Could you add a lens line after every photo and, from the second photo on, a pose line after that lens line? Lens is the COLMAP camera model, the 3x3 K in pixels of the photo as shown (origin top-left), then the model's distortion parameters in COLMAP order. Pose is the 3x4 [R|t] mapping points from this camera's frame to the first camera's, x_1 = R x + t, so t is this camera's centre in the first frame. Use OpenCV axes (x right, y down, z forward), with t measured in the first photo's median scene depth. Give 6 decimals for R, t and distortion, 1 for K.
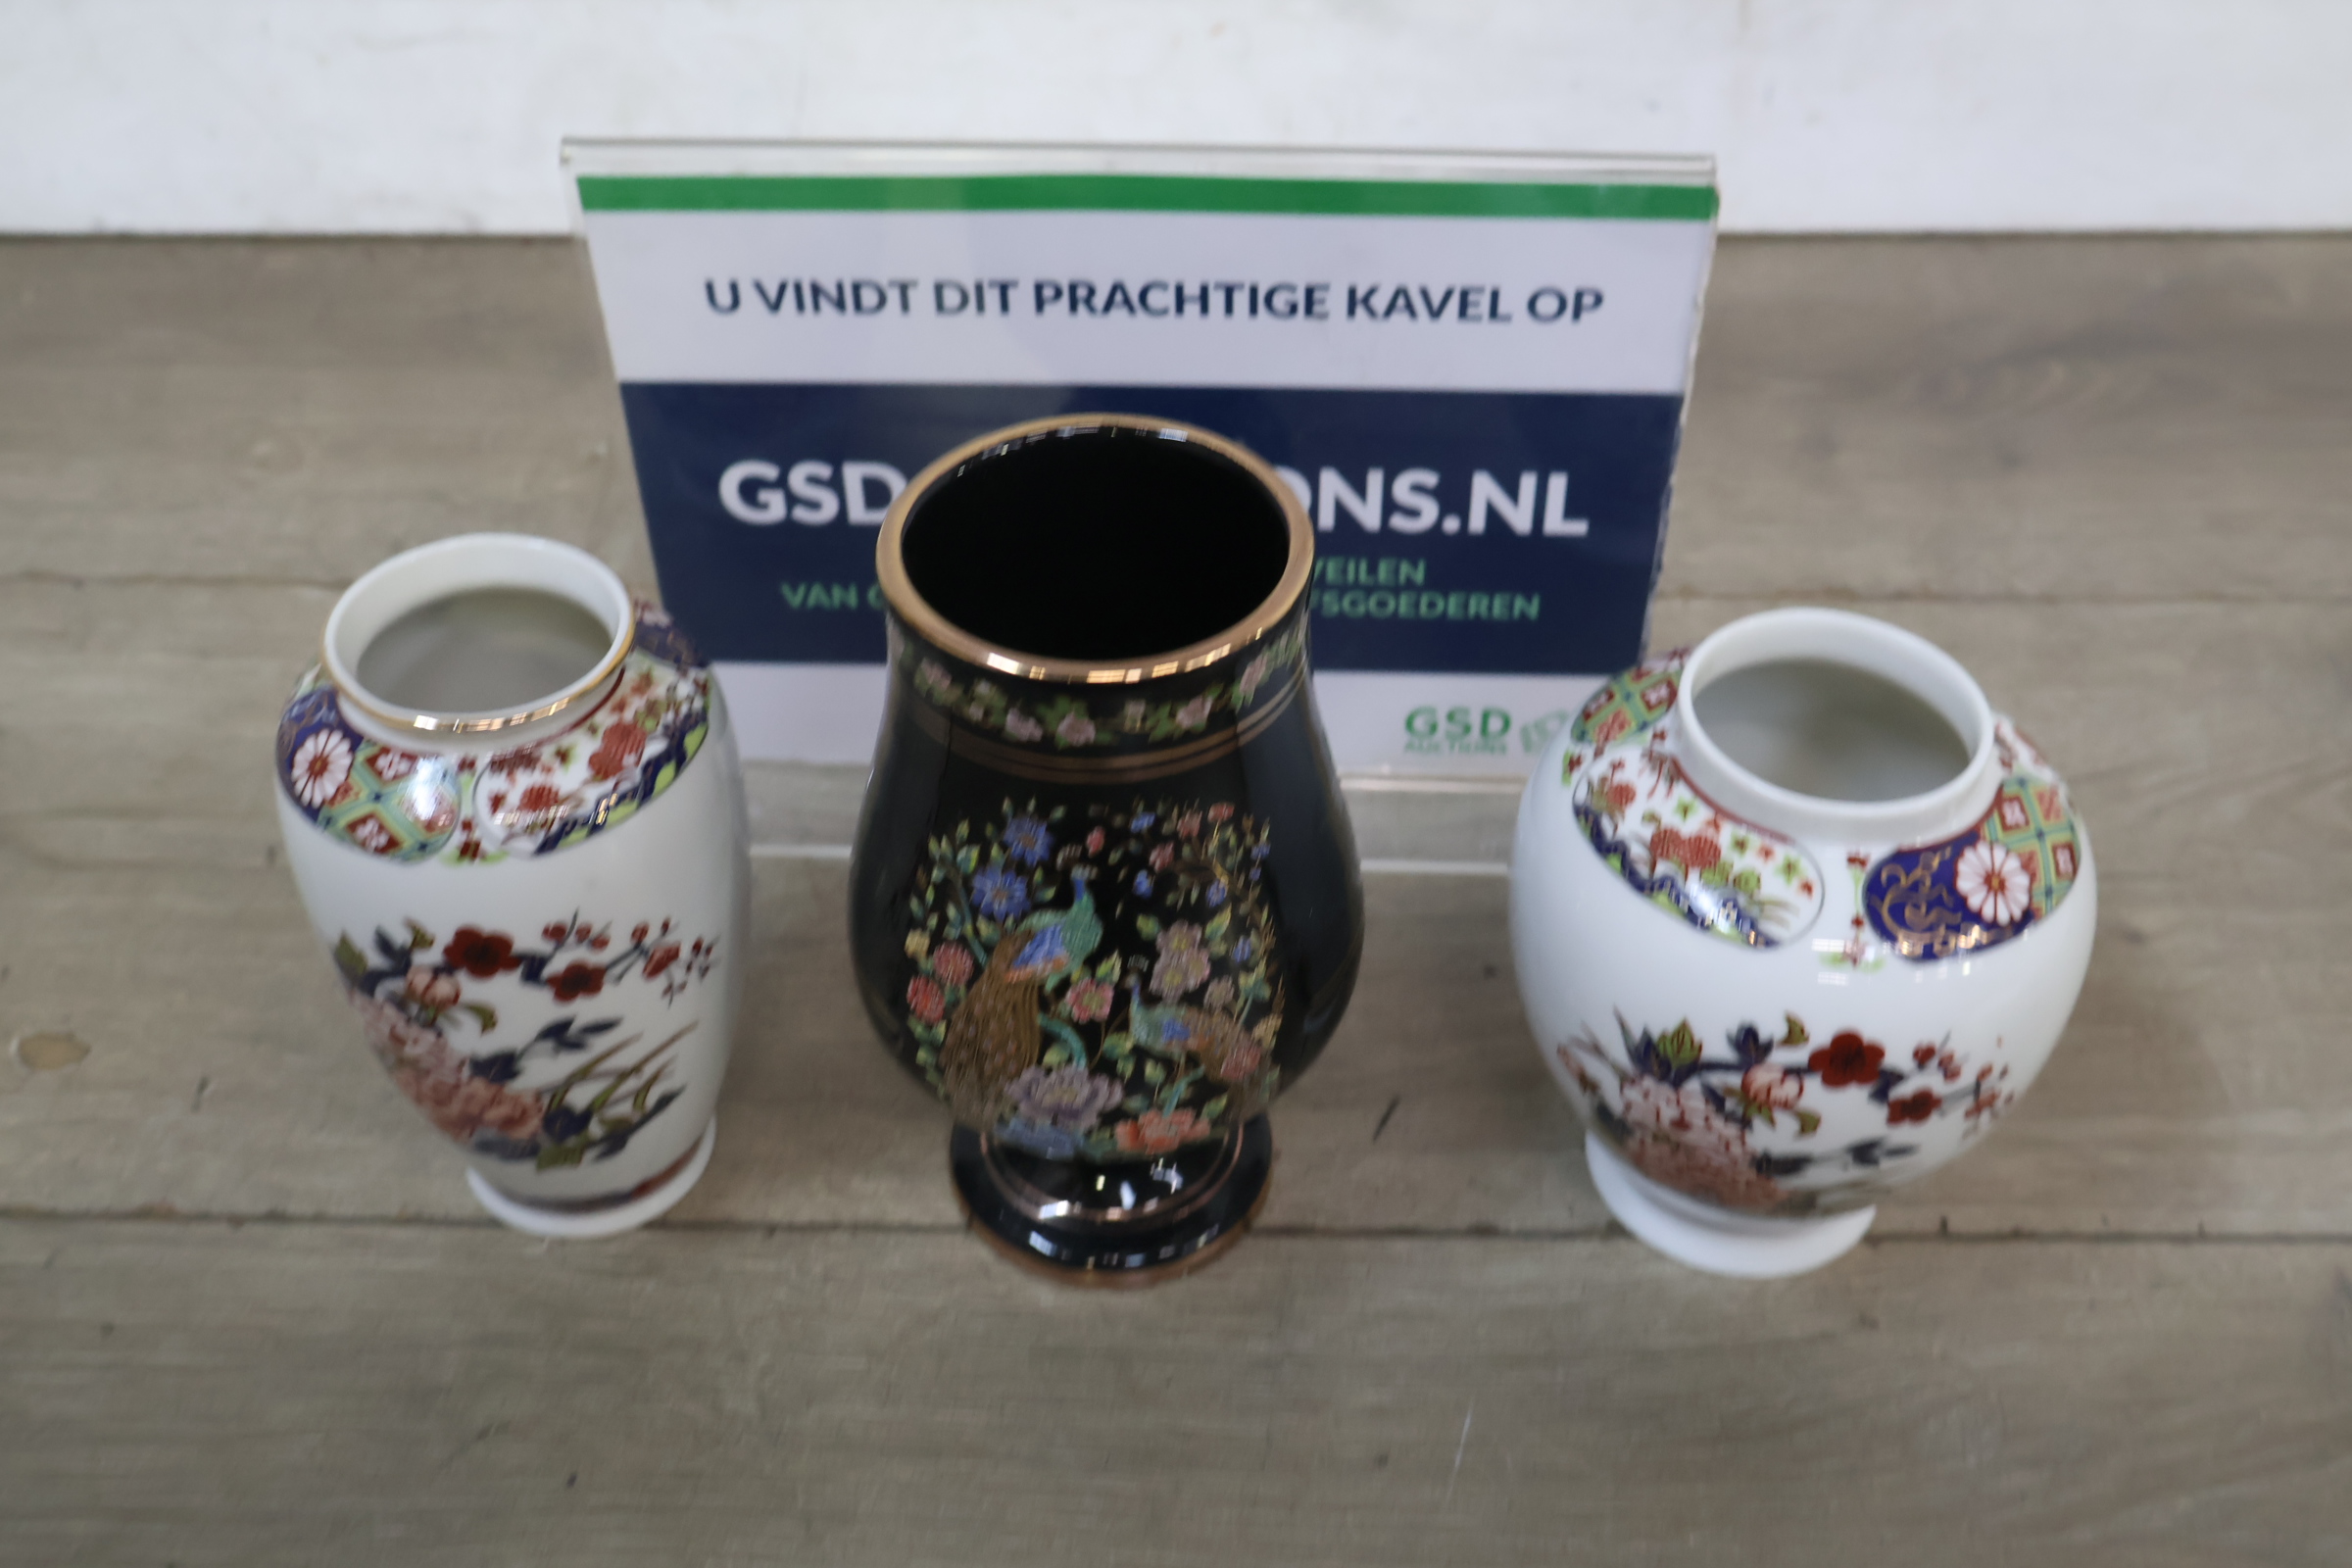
lens RADIAL K [[2474.1, 0, 1183.5], [0, 2474.1, 773.6], [0, 0, 1]] dist [-0.002957, 0.006798]
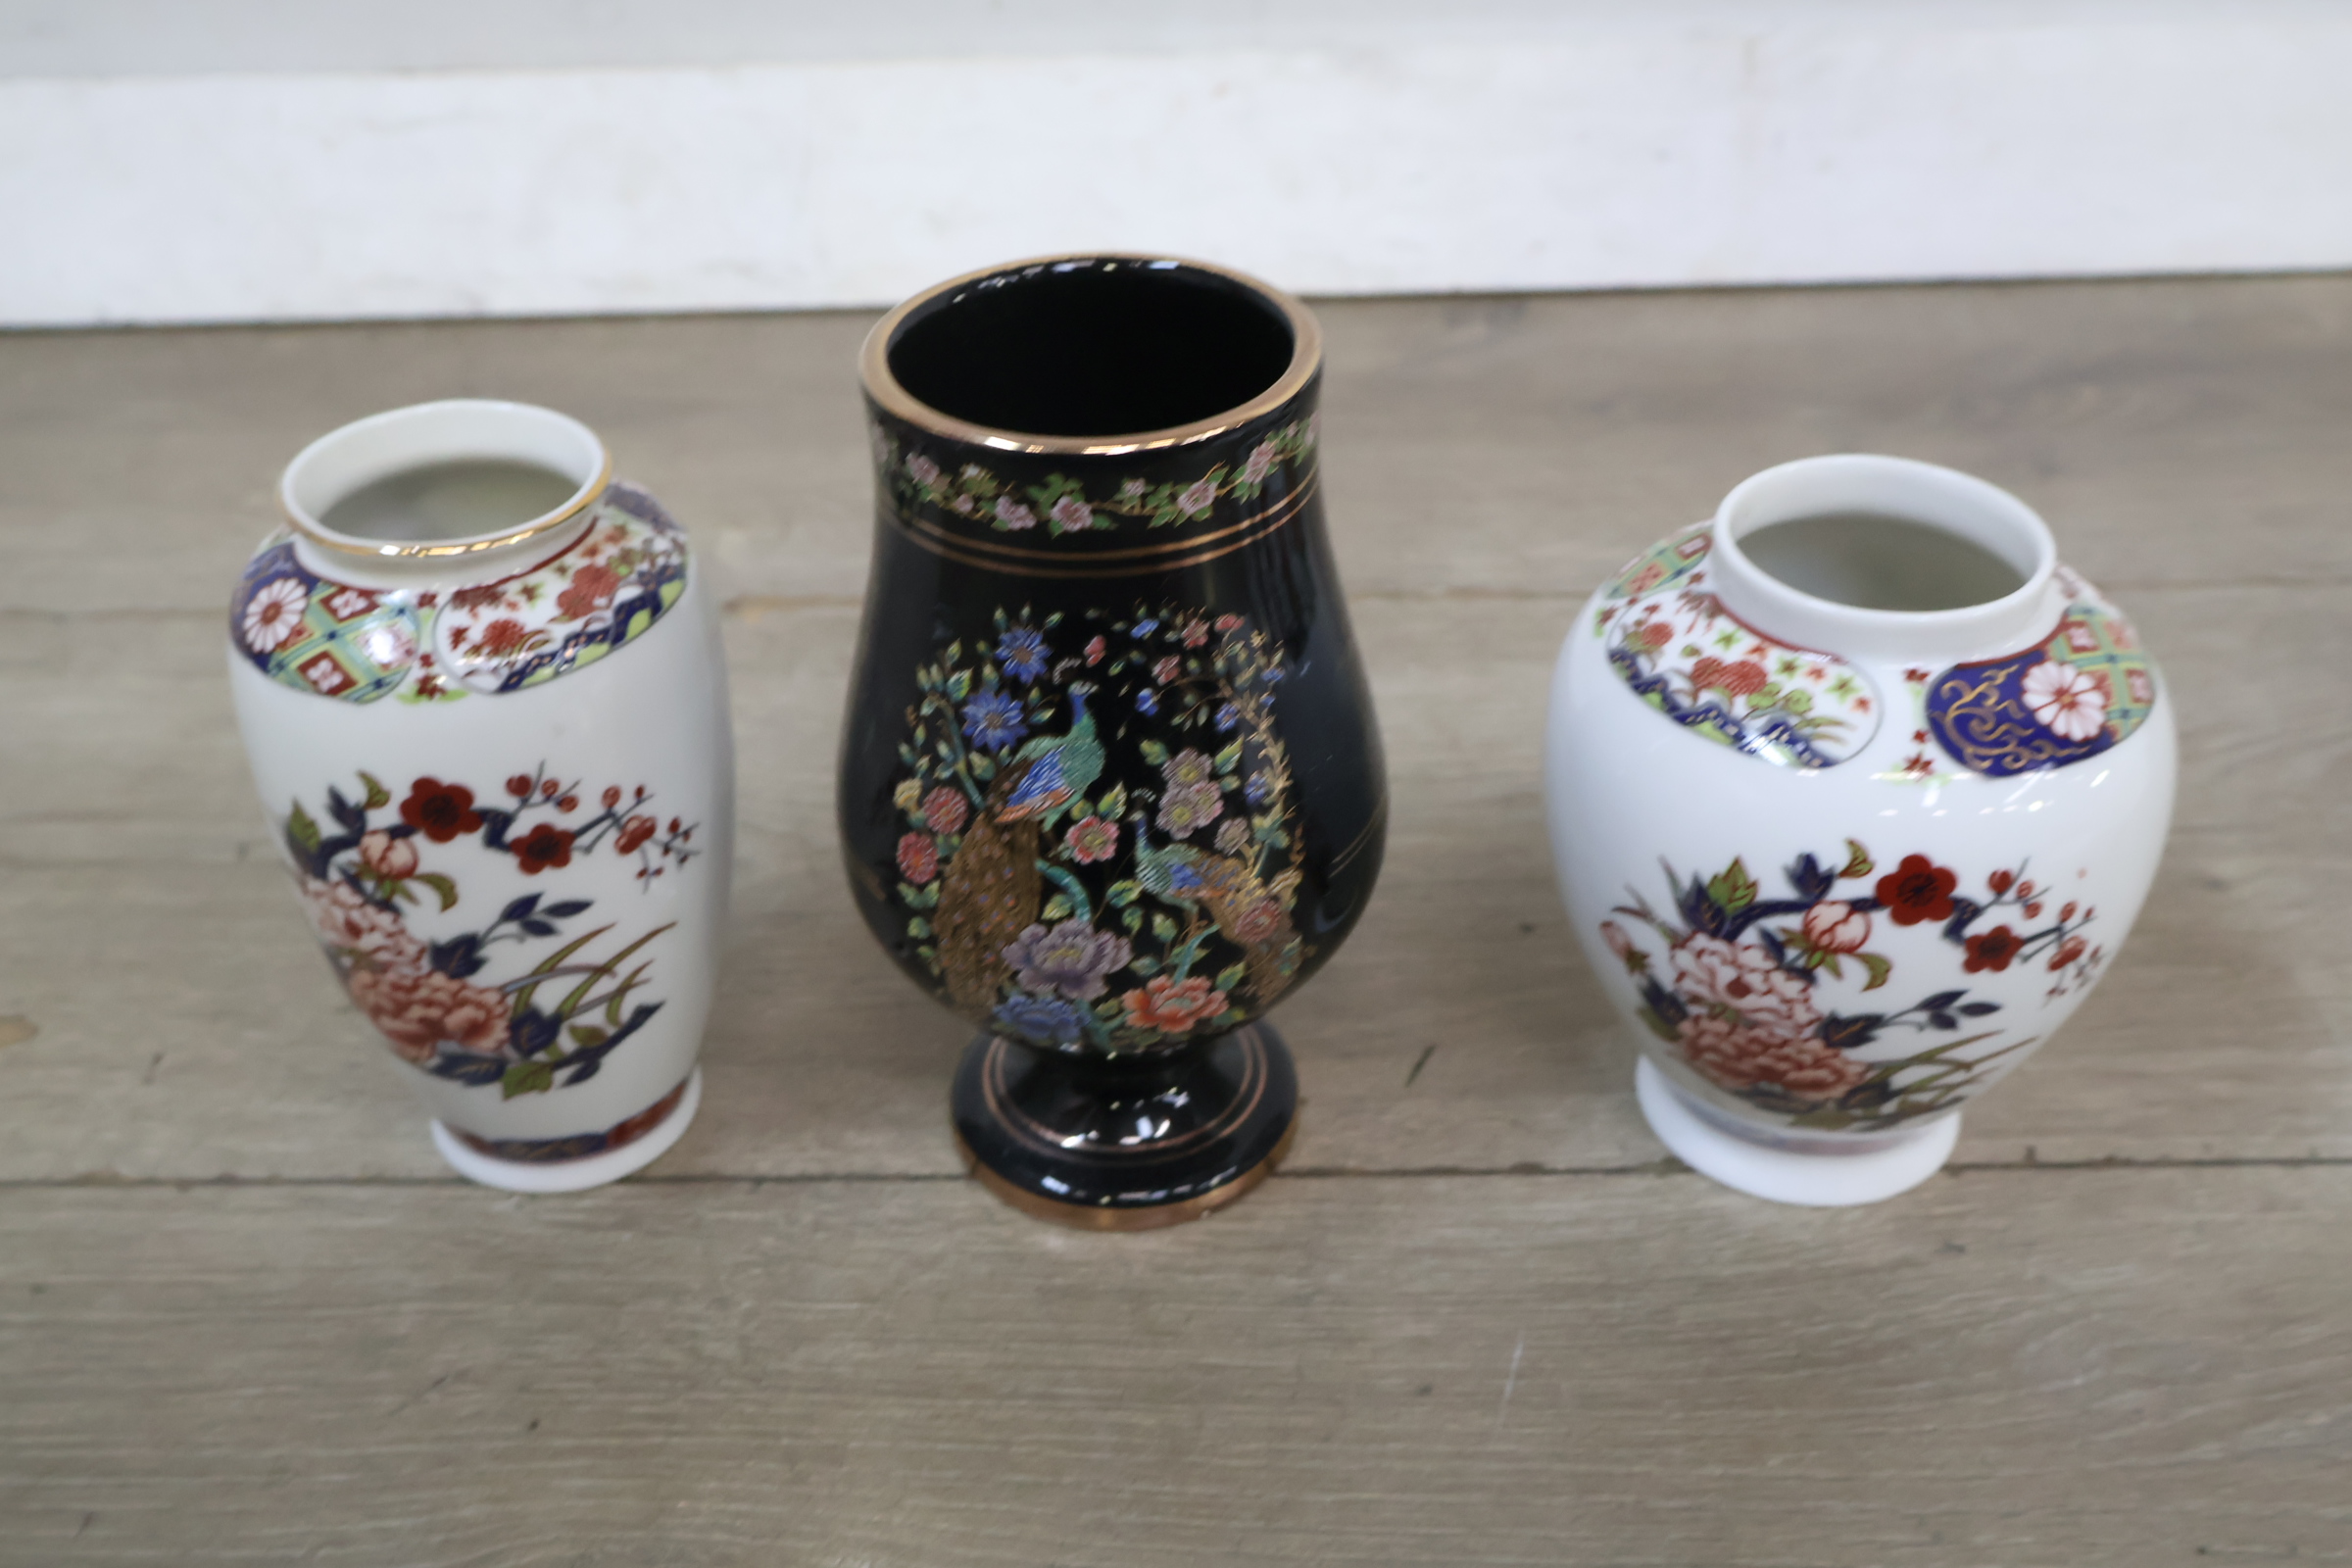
lens RADIAL K [[2476.3, 0, 1177.1], [0, 2476.3, 793.4], [0, 0, 1]] dist [0.003309, -0.008108]
pose [[0.999704, -0.019980, -0.013904, 0.006945], [0.018092, 0.992024, -0.124745, 0.187226], [0.016286, 0.124456, 0.992091, 0.076838]]
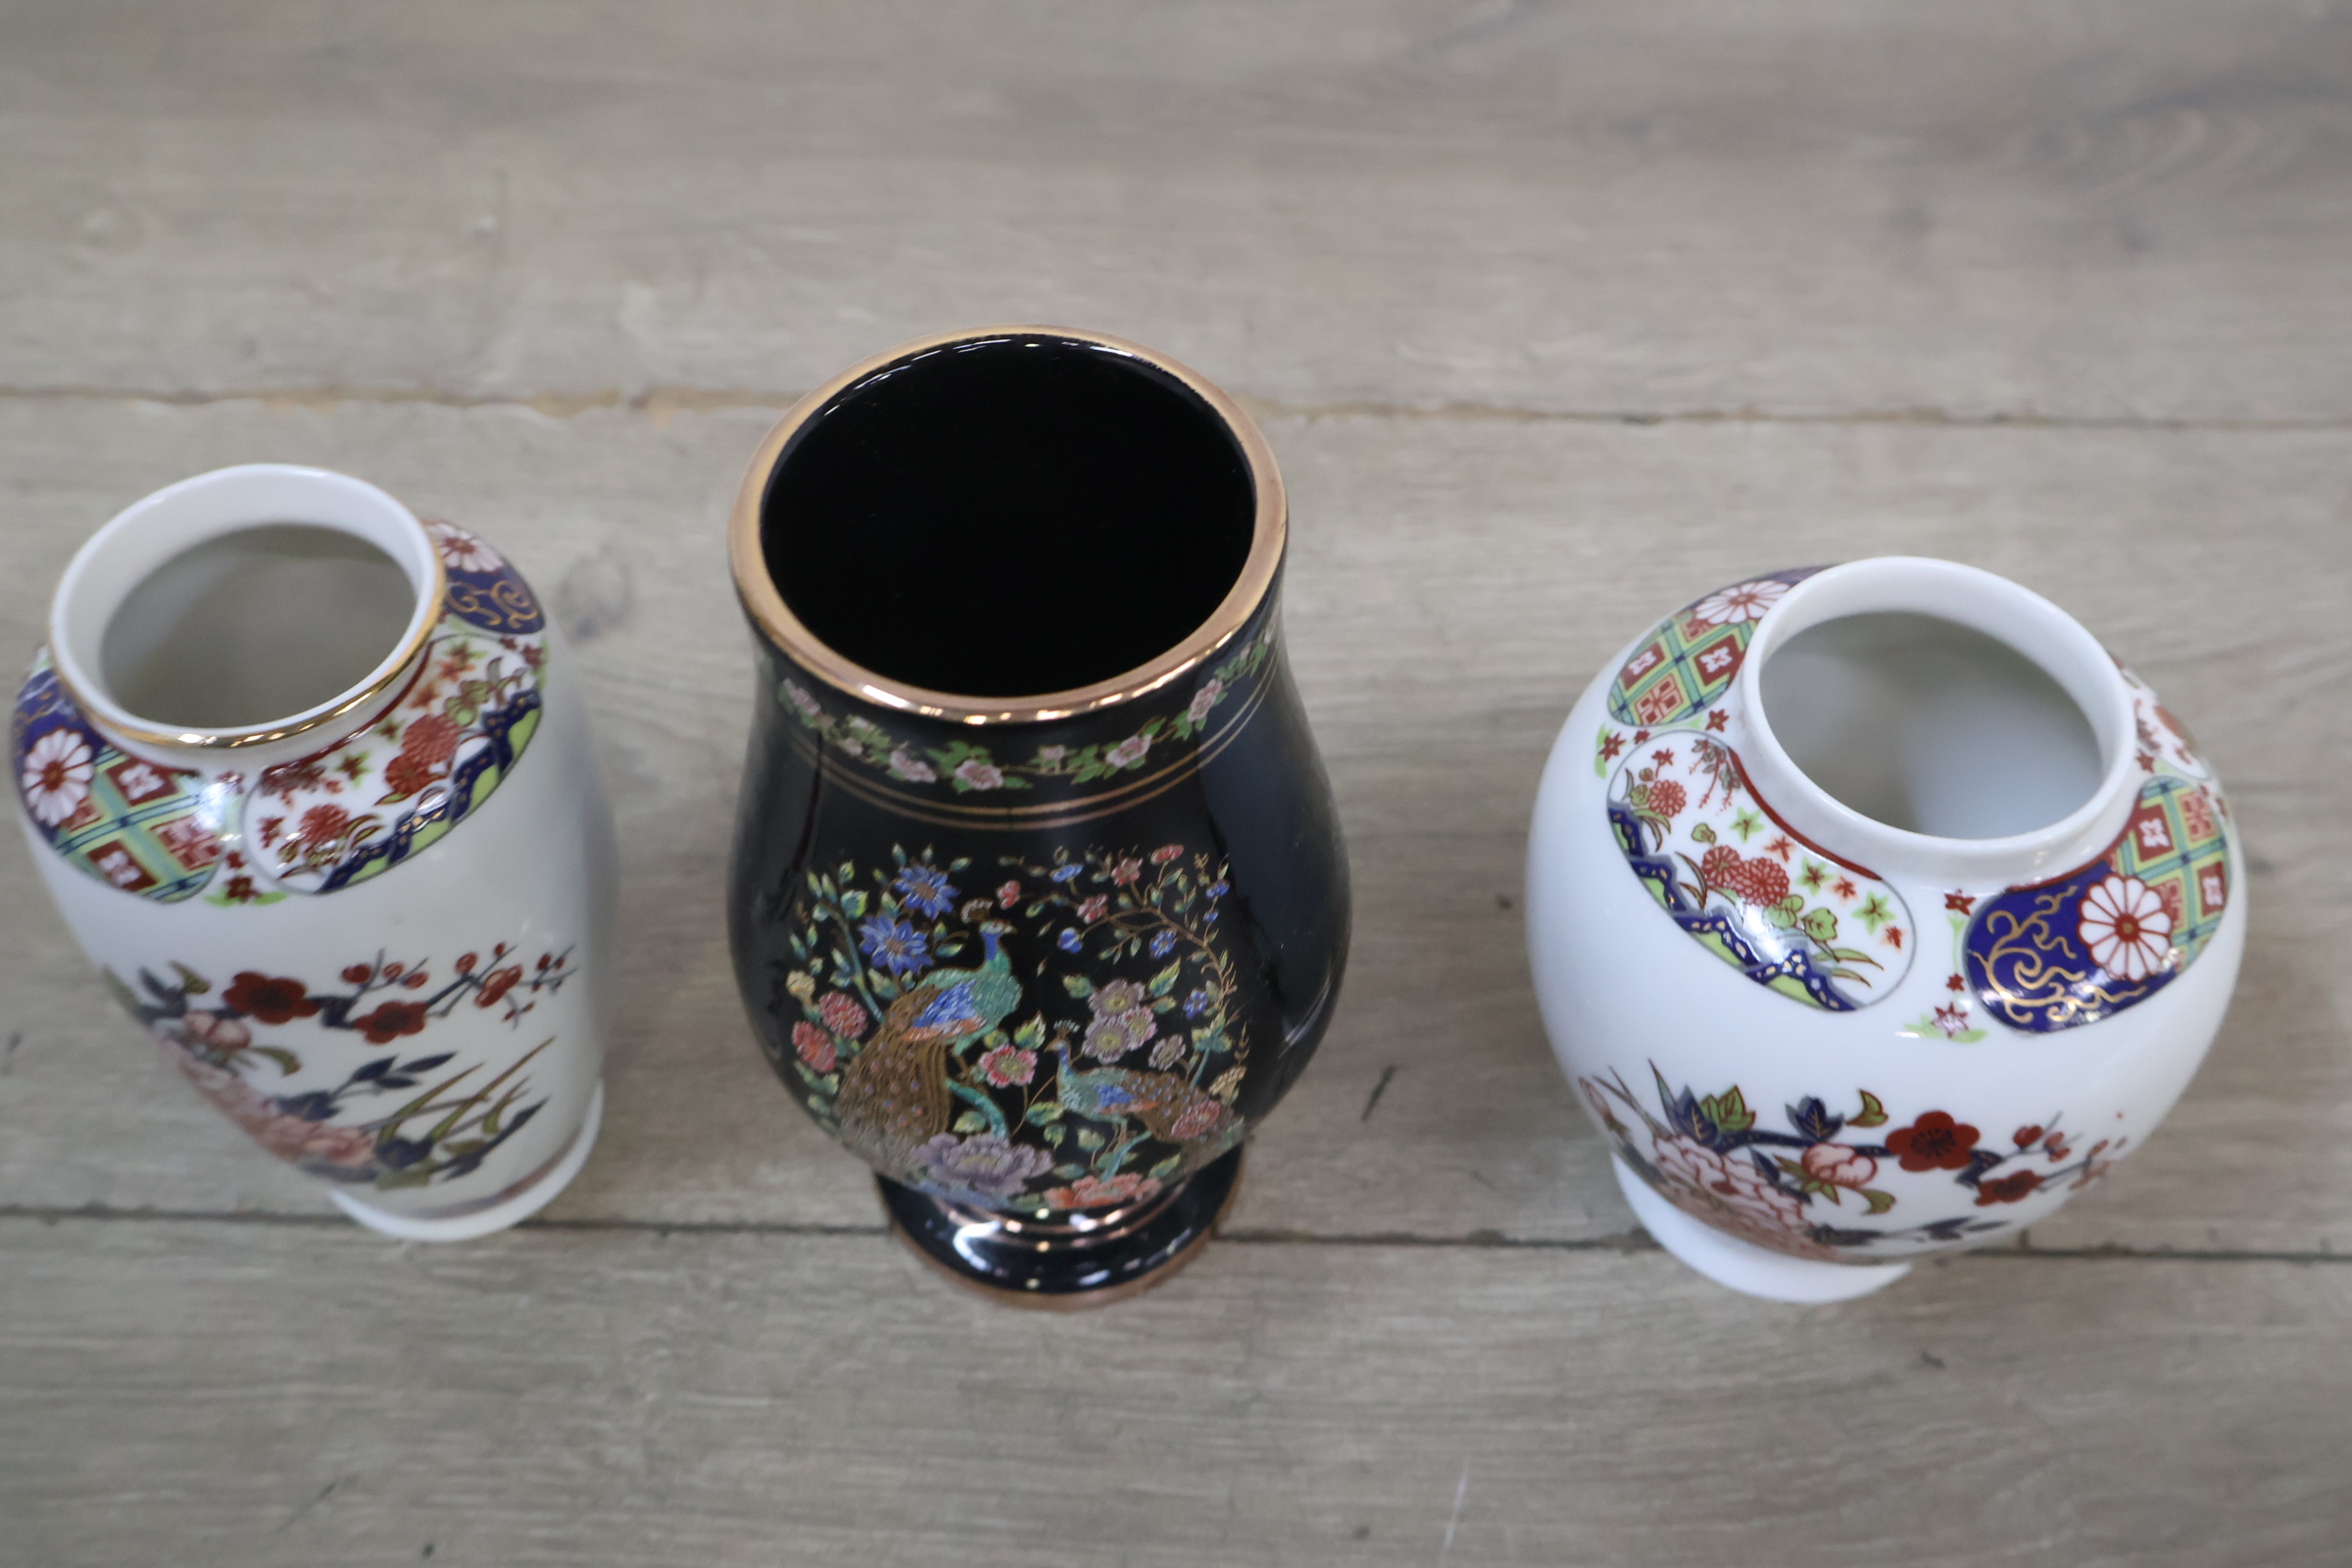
lens RADIAL K [[2476.3, 0, 1177.1], [0, 2476.3, 793.4], [0, 0, 1]] dist [0.003309, -0.008108]
pose [[0.999902, 0.005582, -0.012838, 0.027474], [-0.003411, 0.986565, 0.163334, -0.128991], [0.013577, -0.163274, 0.986487, 0.202979]]
